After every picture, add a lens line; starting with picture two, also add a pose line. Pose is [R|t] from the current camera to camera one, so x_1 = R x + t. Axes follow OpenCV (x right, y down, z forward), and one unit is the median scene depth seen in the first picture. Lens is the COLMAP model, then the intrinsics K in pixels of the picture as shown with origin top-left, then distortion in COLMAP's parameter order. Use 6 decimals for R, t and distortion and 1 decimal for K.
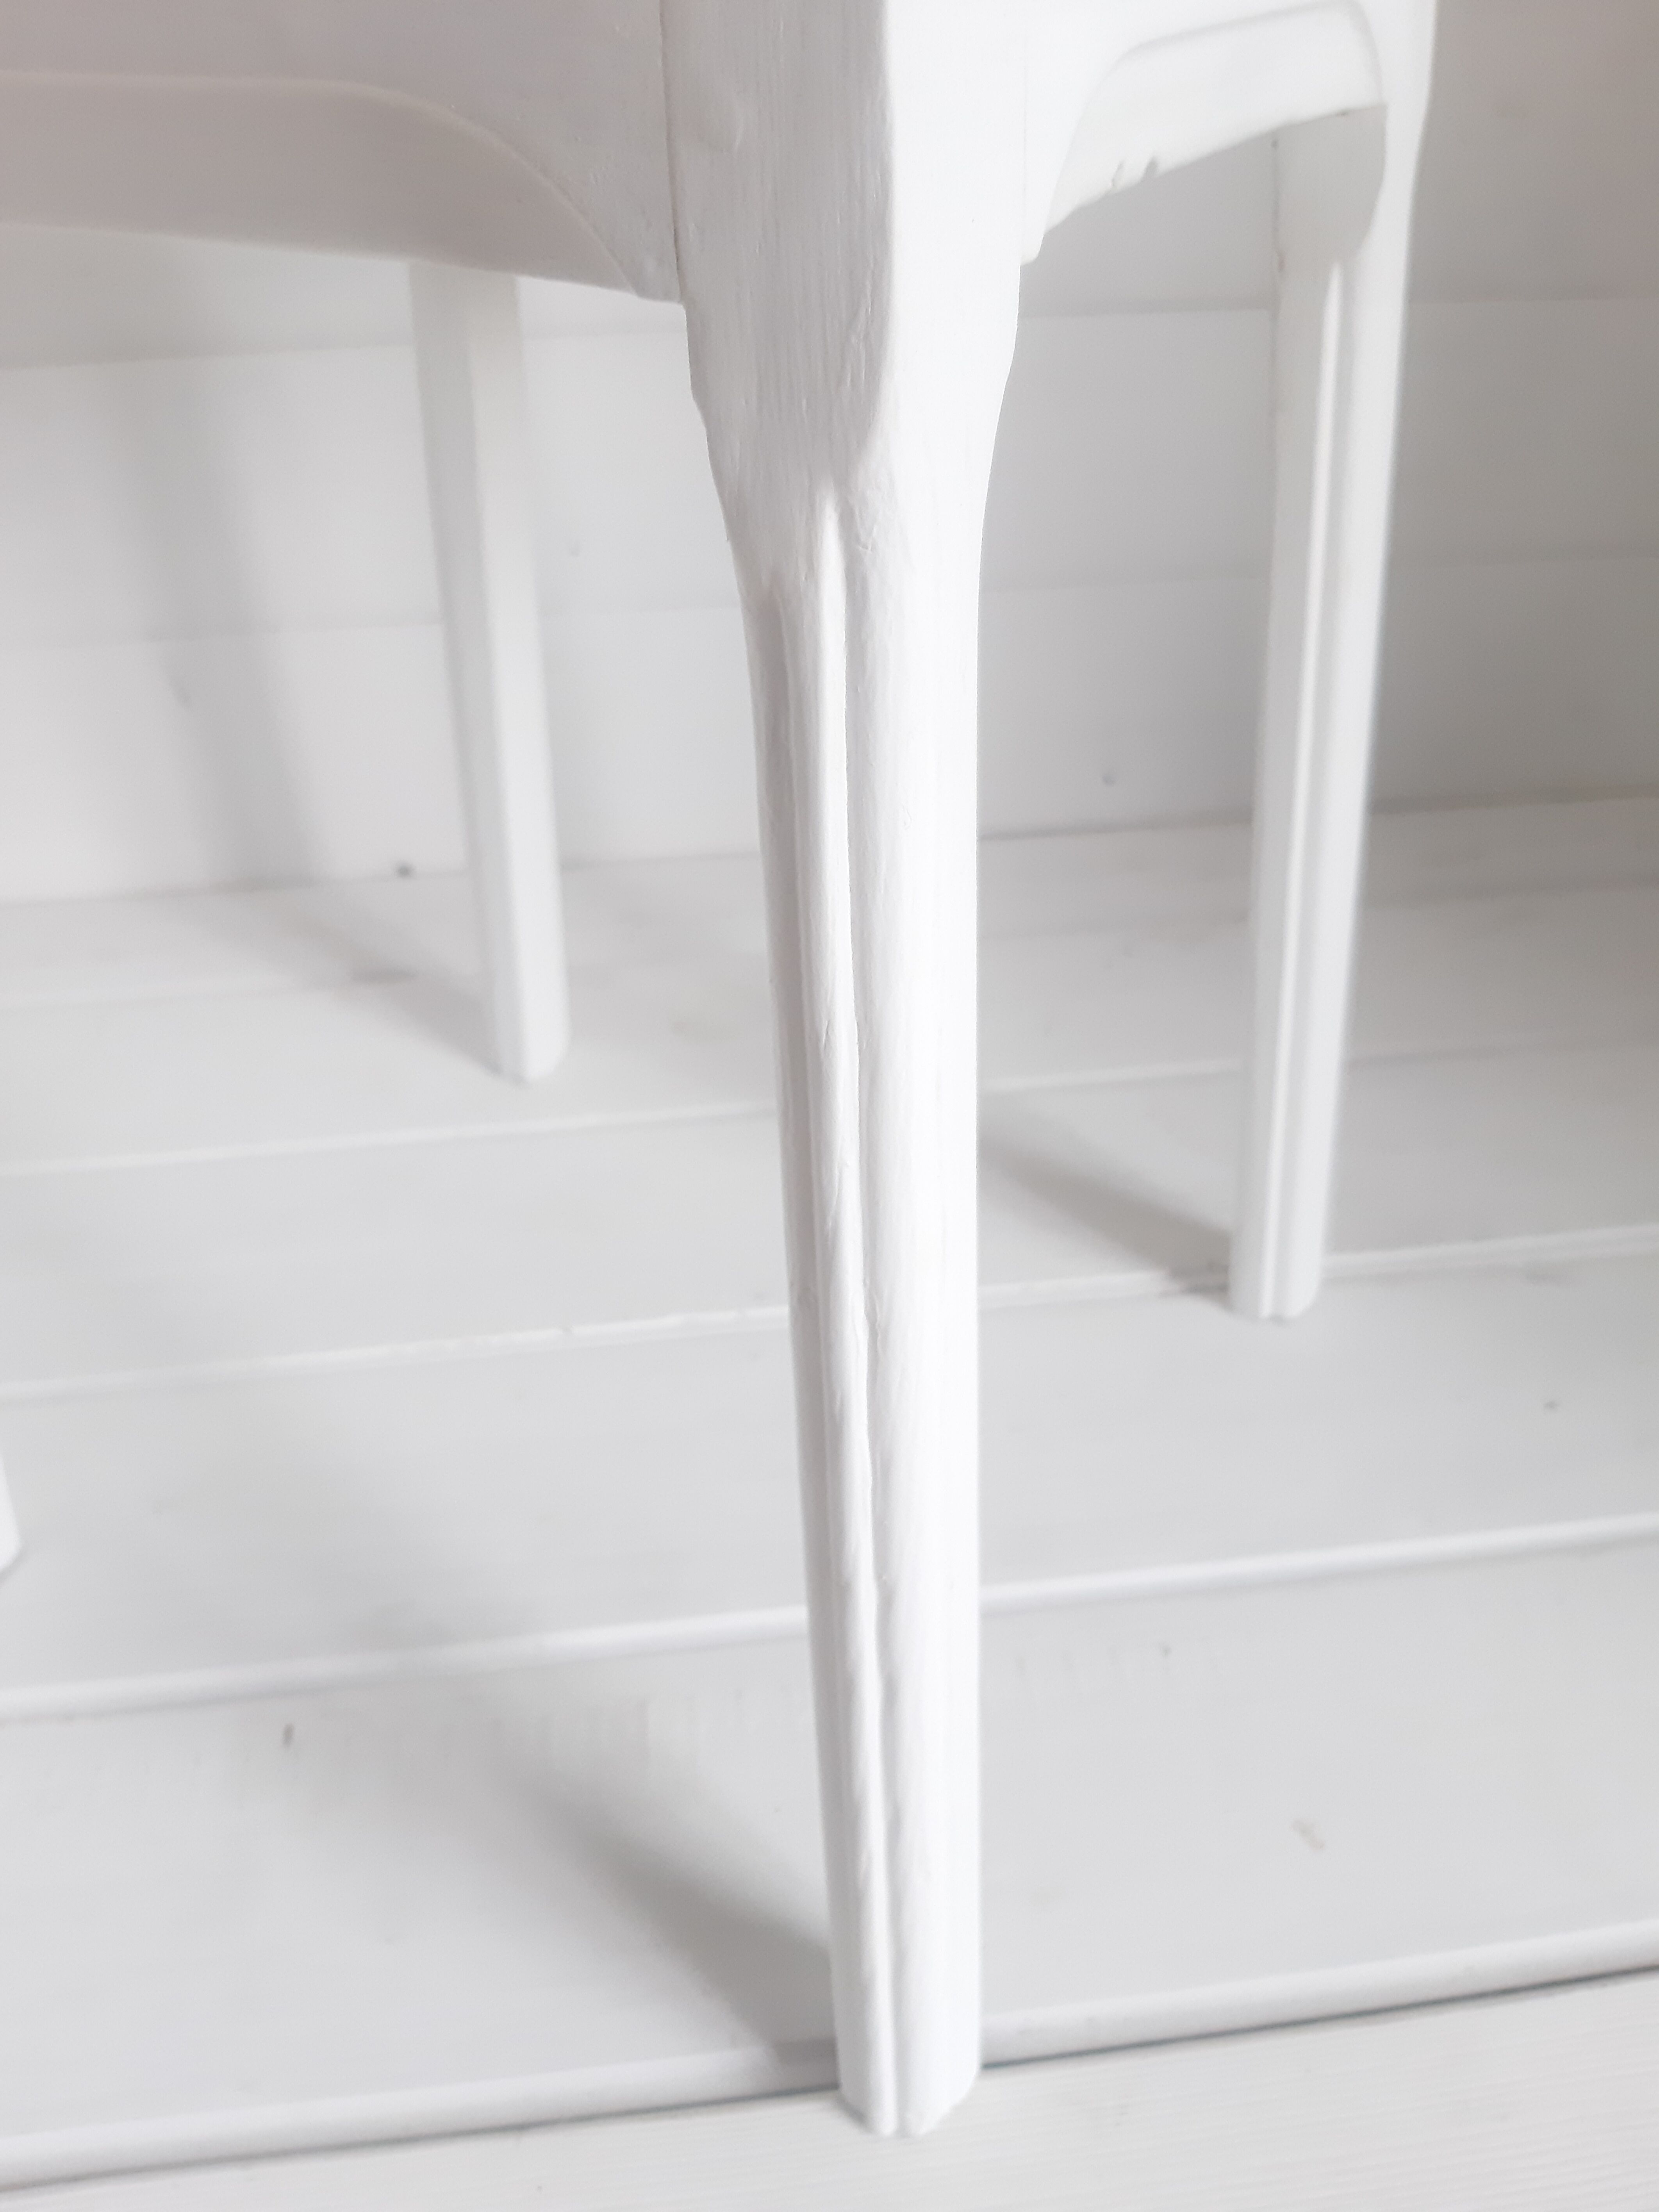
lens RADIAL K [[1774.6, 0, 826.6], [0, 1774.6, 1122.0], [0, 0, 1]] dist [0.005452, -0.049142]
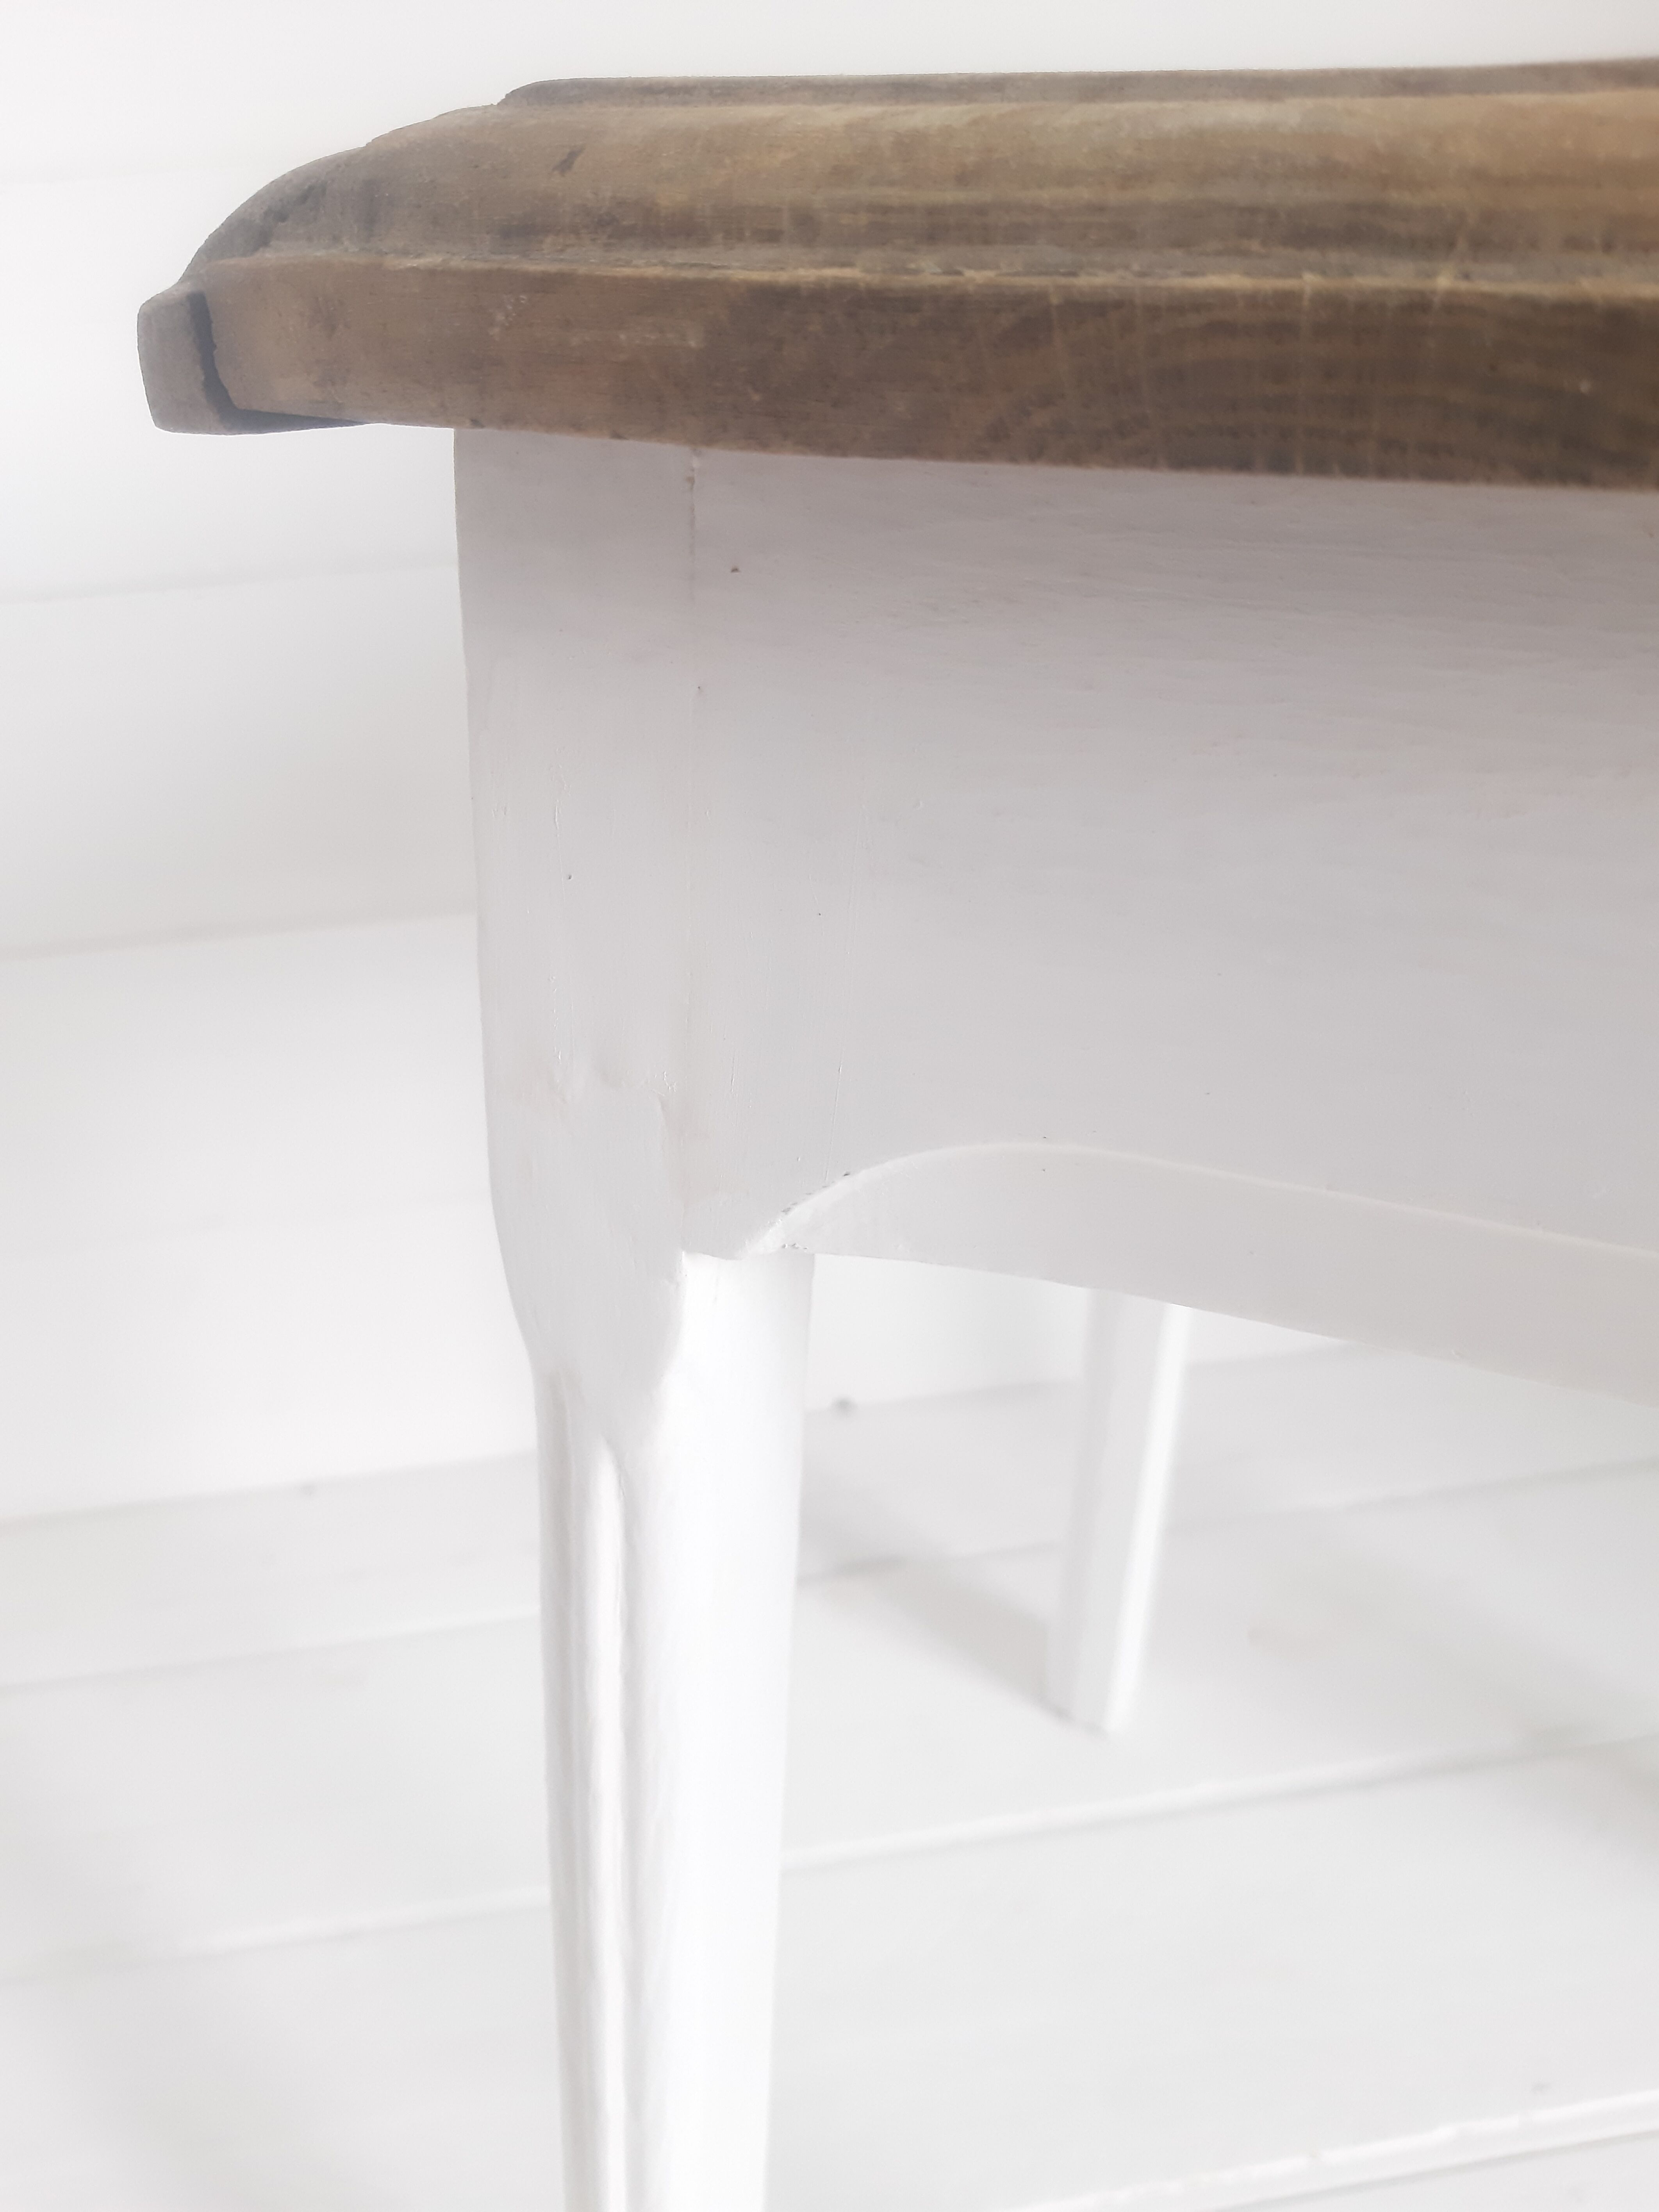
lens RADIAL K [[1774.6, 0, 832.0], [0, 1774.6, 1085.0], [0, 0, 1]] dist [0.005452, -0.049142]
pose [[0.999386, -0.035039, -0.000119, -0.494777], [0.034662, 0.989134, -0.142870, -0.359612], [0.005124, 0.142778, 0.989741, 0.226806]]
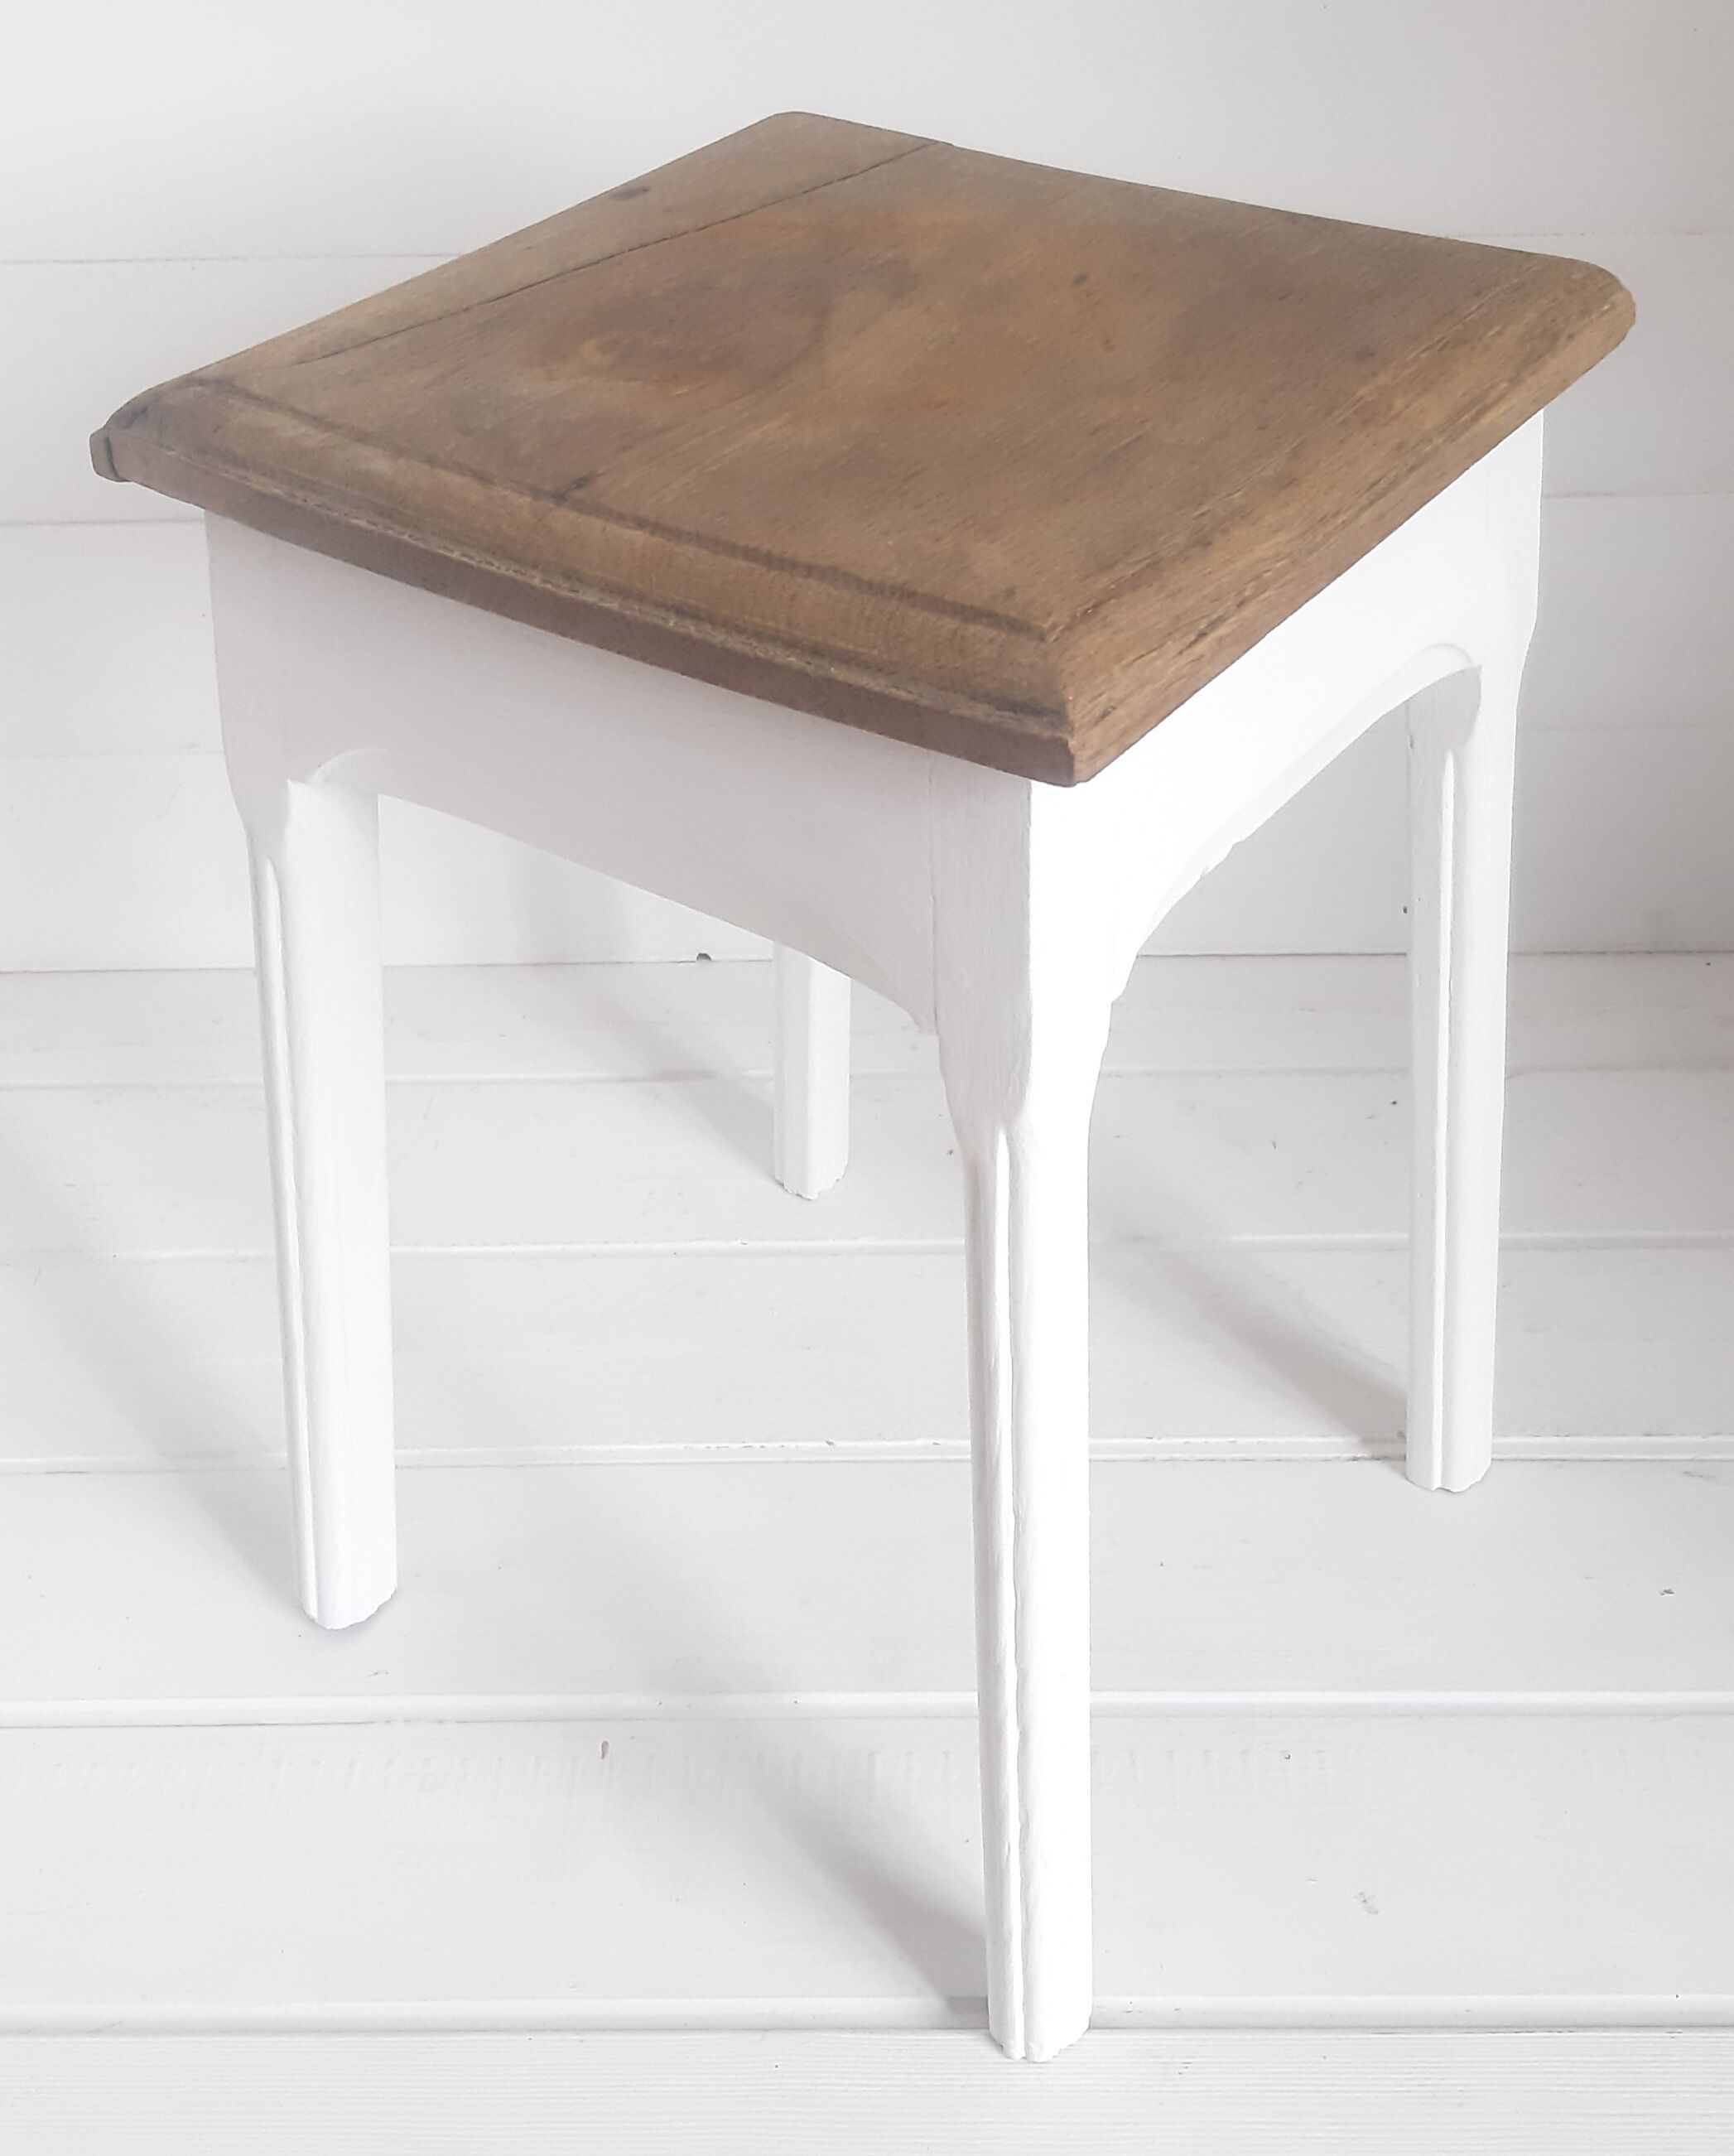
lens RADIAL K [[2748.3, 0, 894.3], [0, 2748.3, 1017.7], [0, 0, 1]] dist [0.007473, 0.000000]
pose [[0.990054, 0.073818, -0.119763, 0.132954], [-0.073039, 0.997270, 0.010885, -0.270233], [0.120240, -0.002029, 0.992743, -1.157138]]
